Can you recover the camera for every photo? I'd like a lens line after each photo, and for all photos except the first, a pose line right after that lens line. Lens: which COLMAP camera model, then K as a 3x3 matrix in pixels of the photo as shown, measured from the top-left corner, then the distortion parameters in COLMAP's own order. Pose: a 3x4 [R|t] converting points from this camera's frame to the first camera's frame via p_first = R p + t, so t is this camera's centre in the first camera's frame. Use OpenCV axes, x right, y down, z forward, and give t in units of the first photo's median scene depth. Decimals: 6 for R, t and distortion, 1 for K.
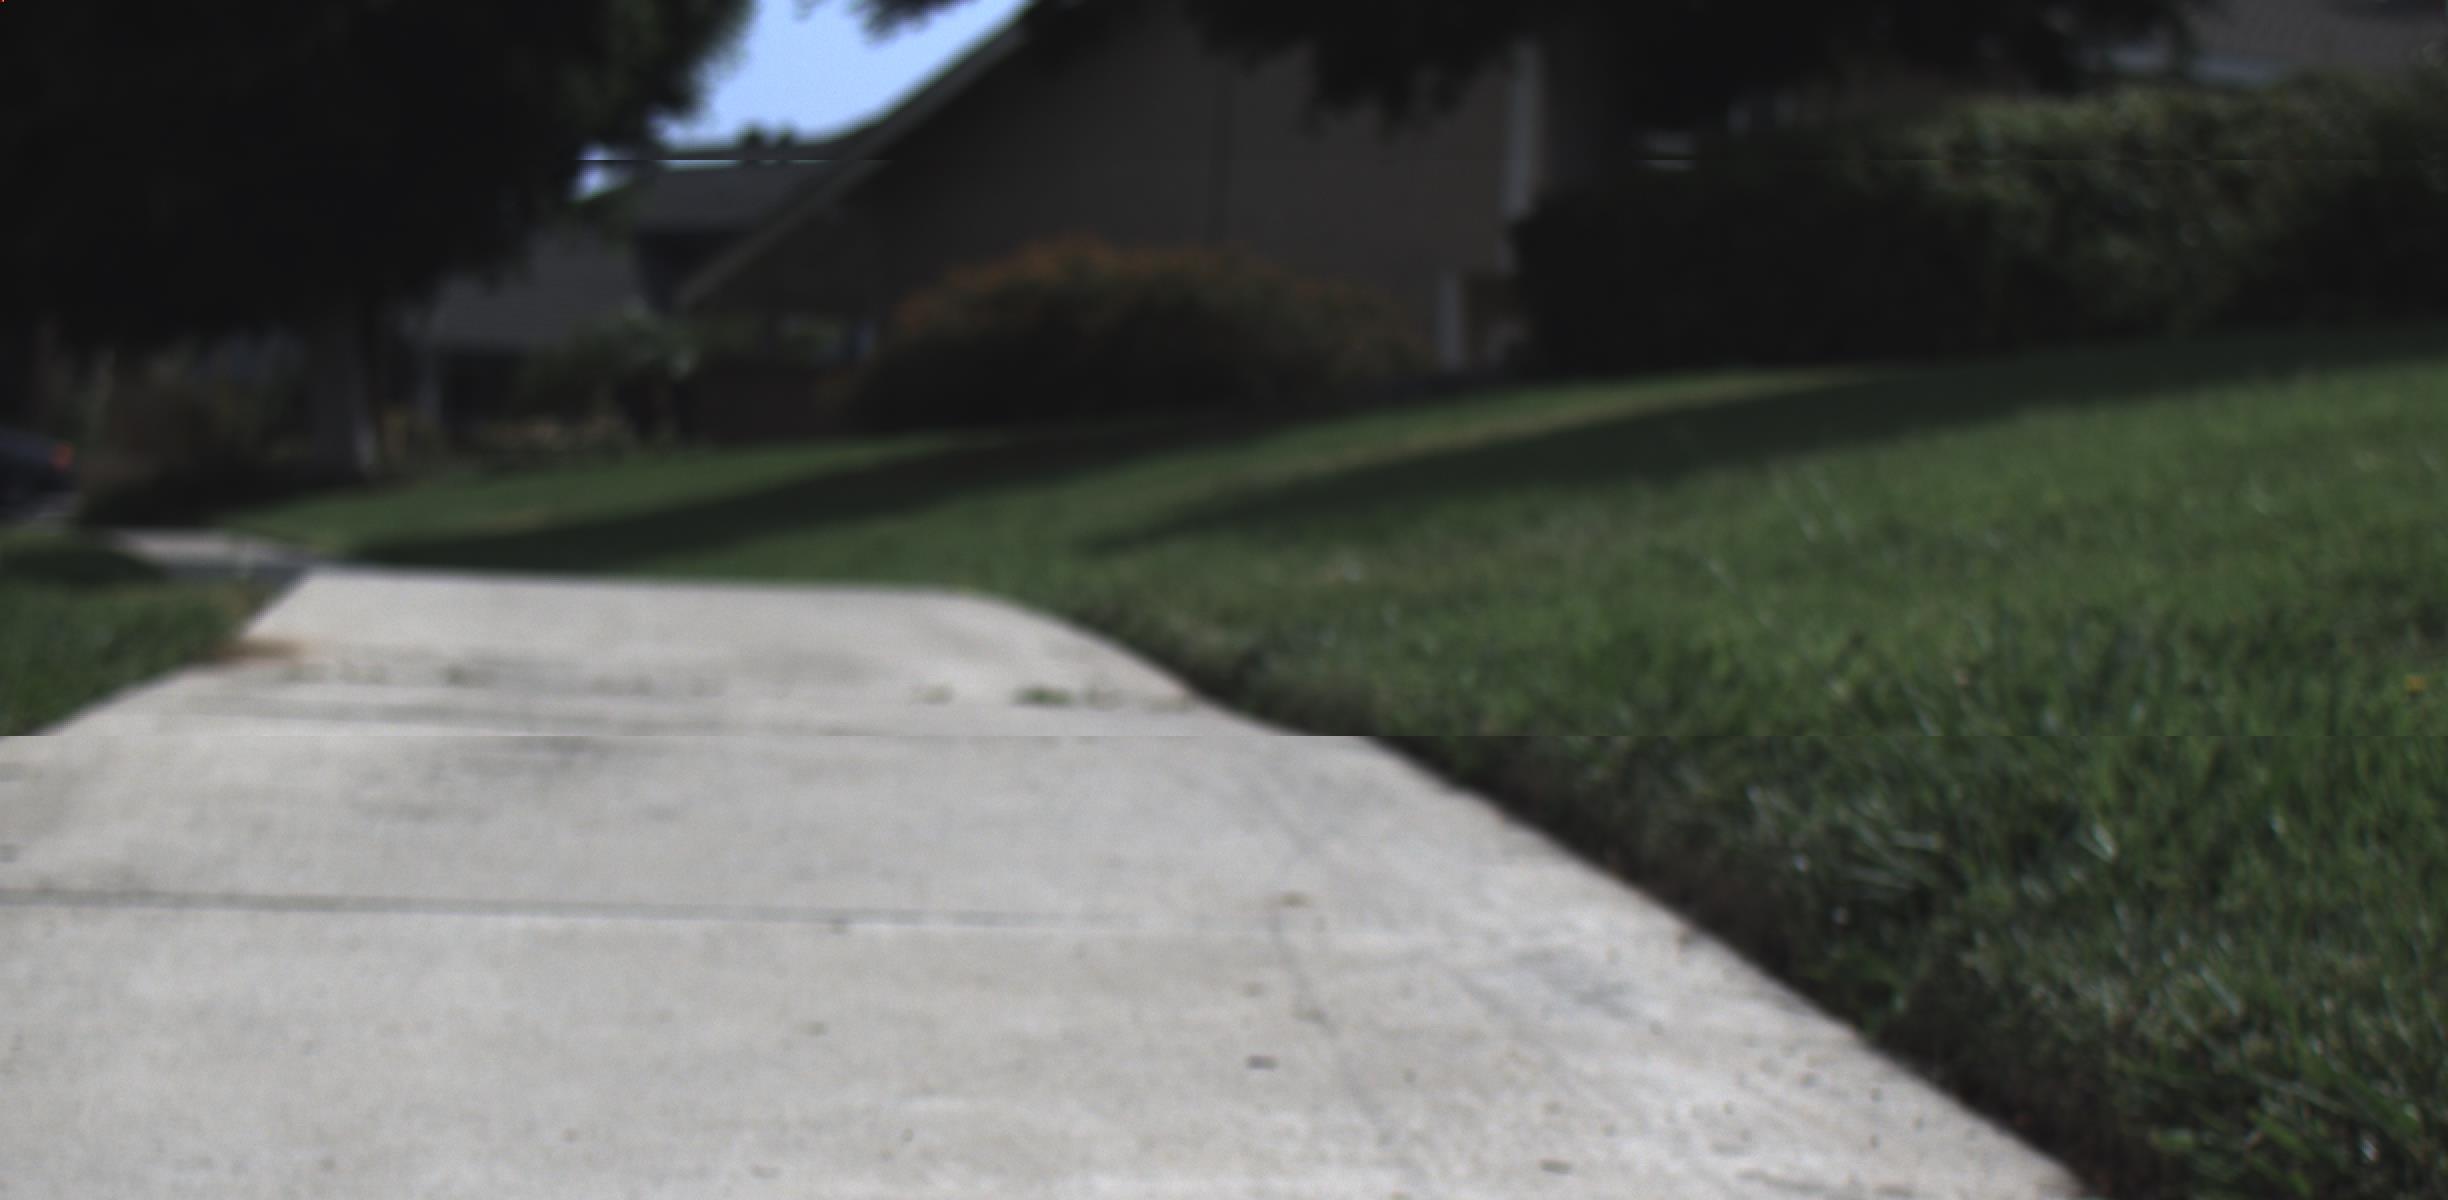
lens RADIAL K [[5086.8, 0, 1224.0], [0, 5086.8, 600.0], [0, 0, 1]] dist [-0.234406, 4.229585]
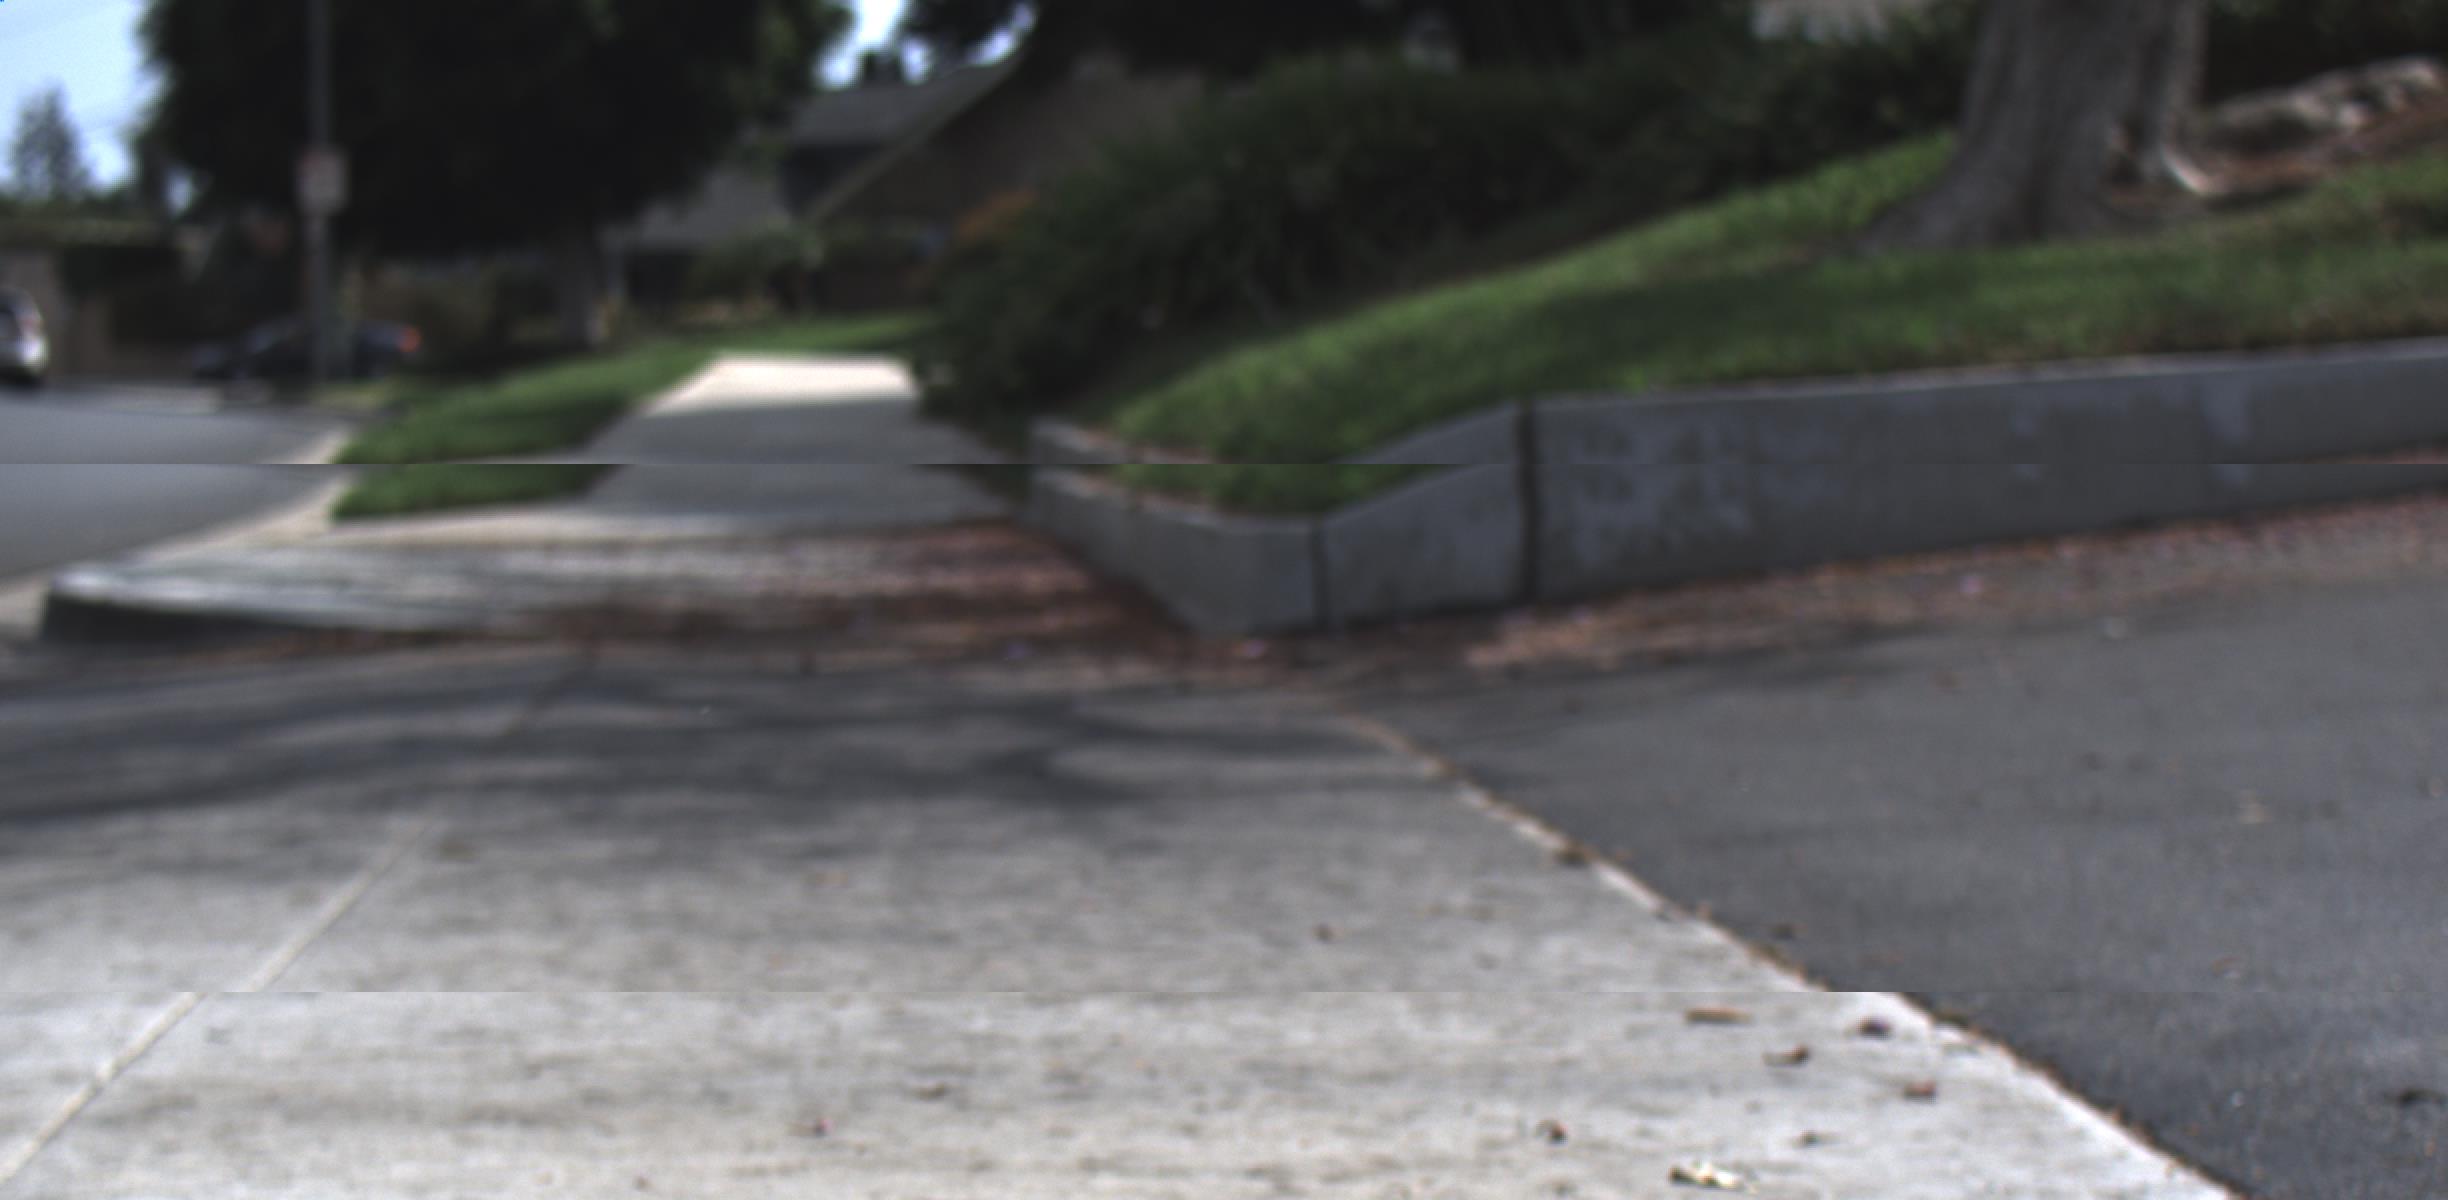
lens RADIAL K [[5086.8, 0, 1224.0], [0, 5086.8, 600.0], [0, 0, 1]] dist [-0.234406, 4.229585]
pose [[0.999251, -0.028218, -0.026471, 0.052302], [0.028918, 0.999231, 0.026475, 0.017519], [0.025703, -0.027221, 0.999299, -0.519373]]
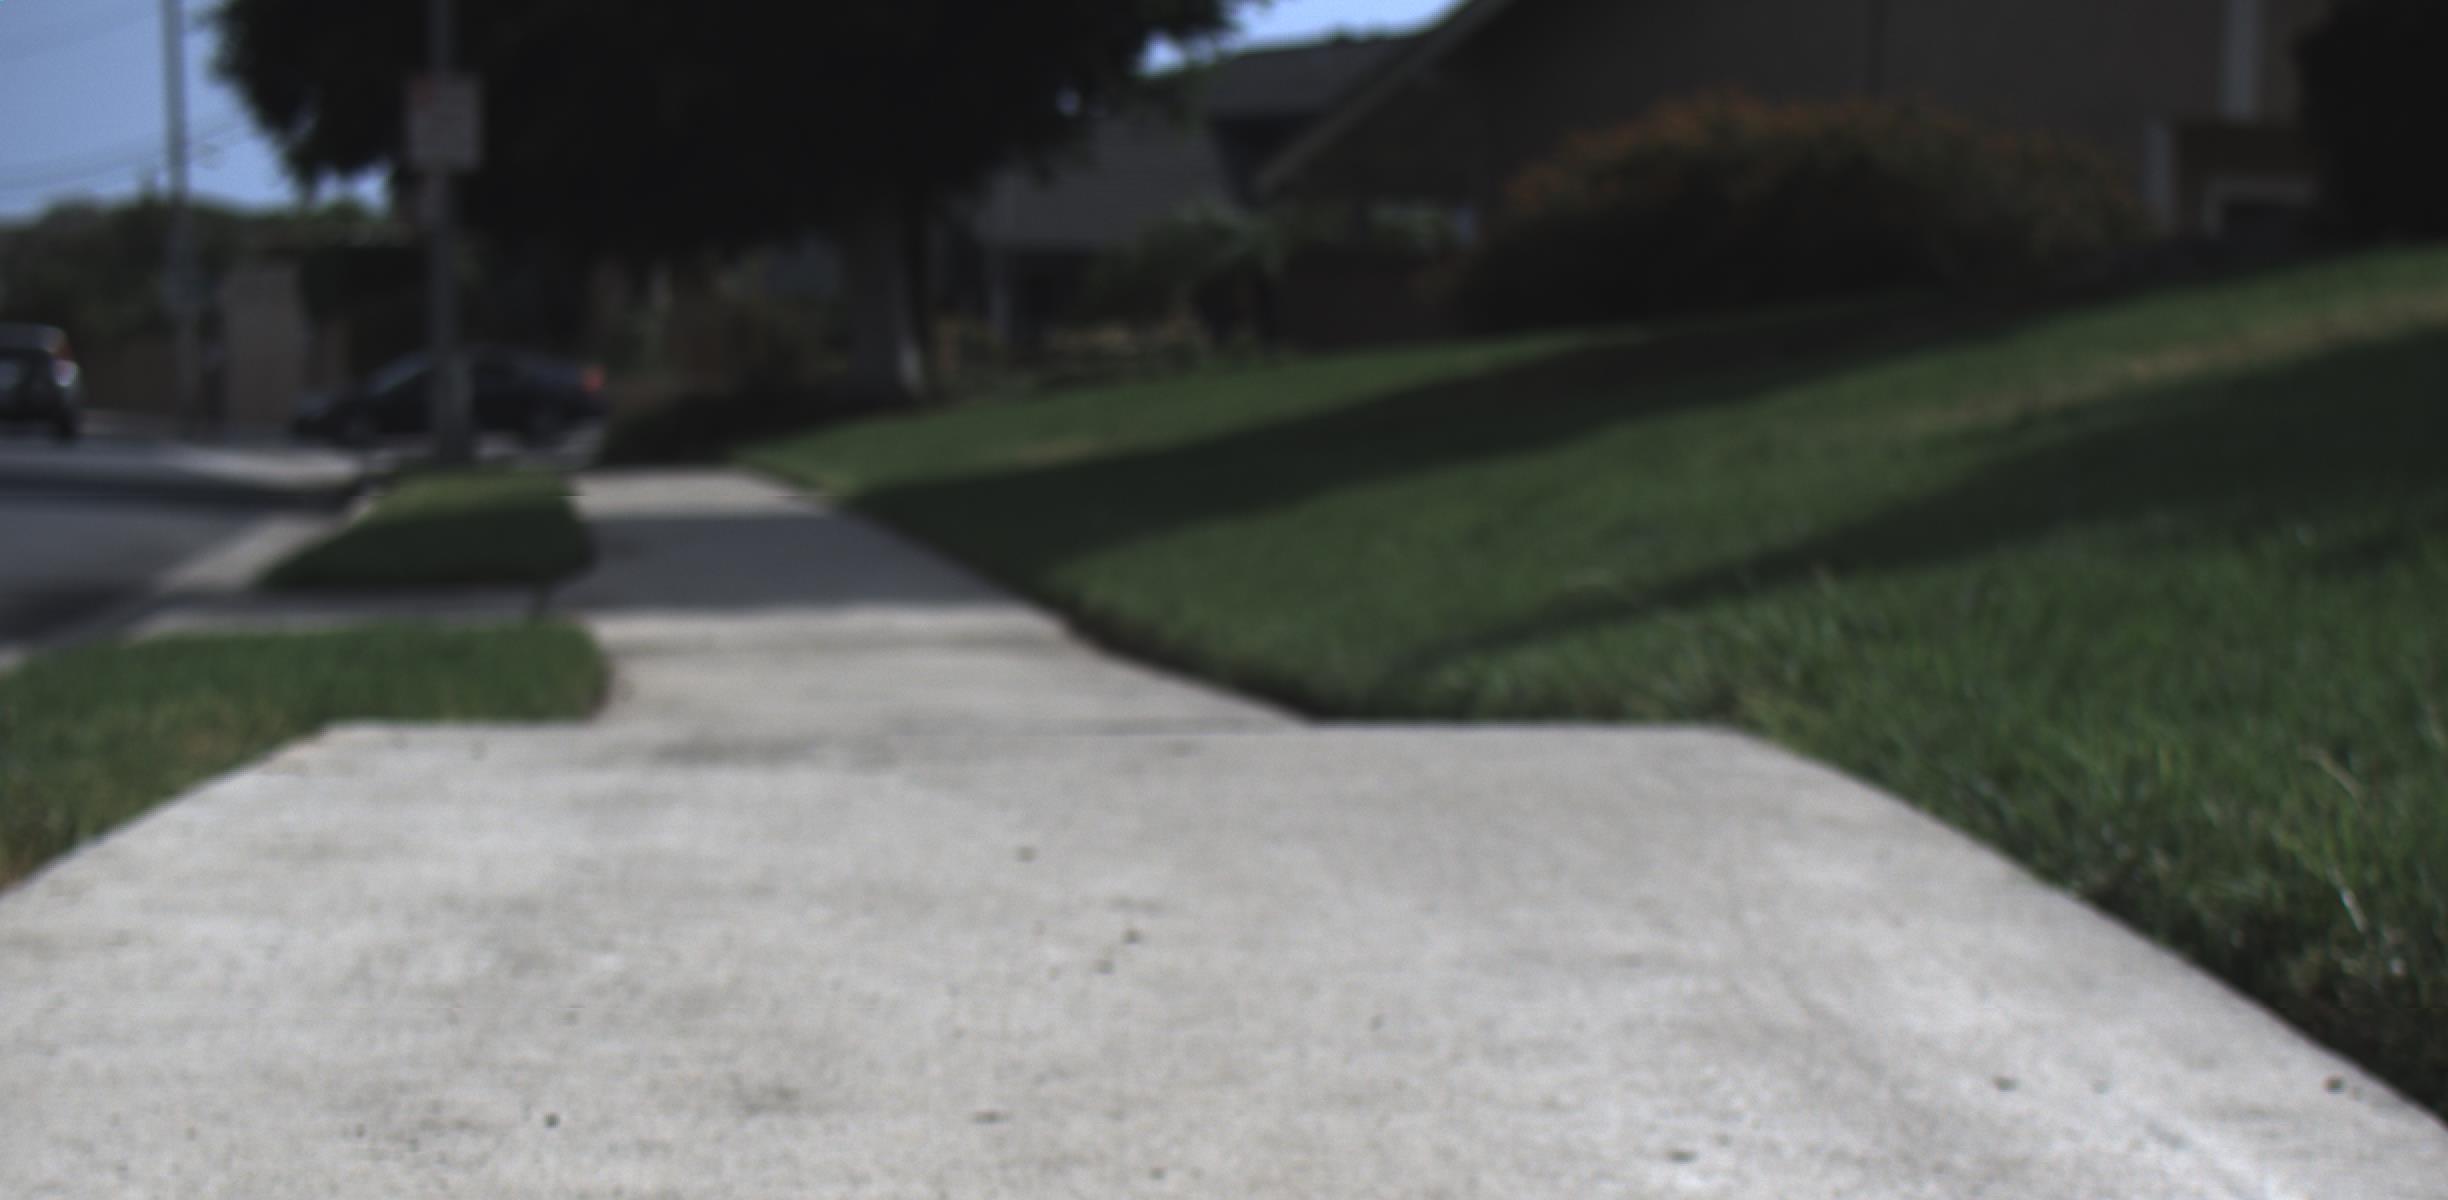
lens RADIAL K [[5086.8, 0, 1224.0], [0, 5086.8, 600.0], [0, 0, 1]] dist [-0.234406, 4.229585]
pose [[0.992638, -0.024915, -0.118526, -0.012963], [0.027520, 0.999413, 0.020392, -0.006569], [0.117949, -0.023504, 0.992741, 0.153988]]
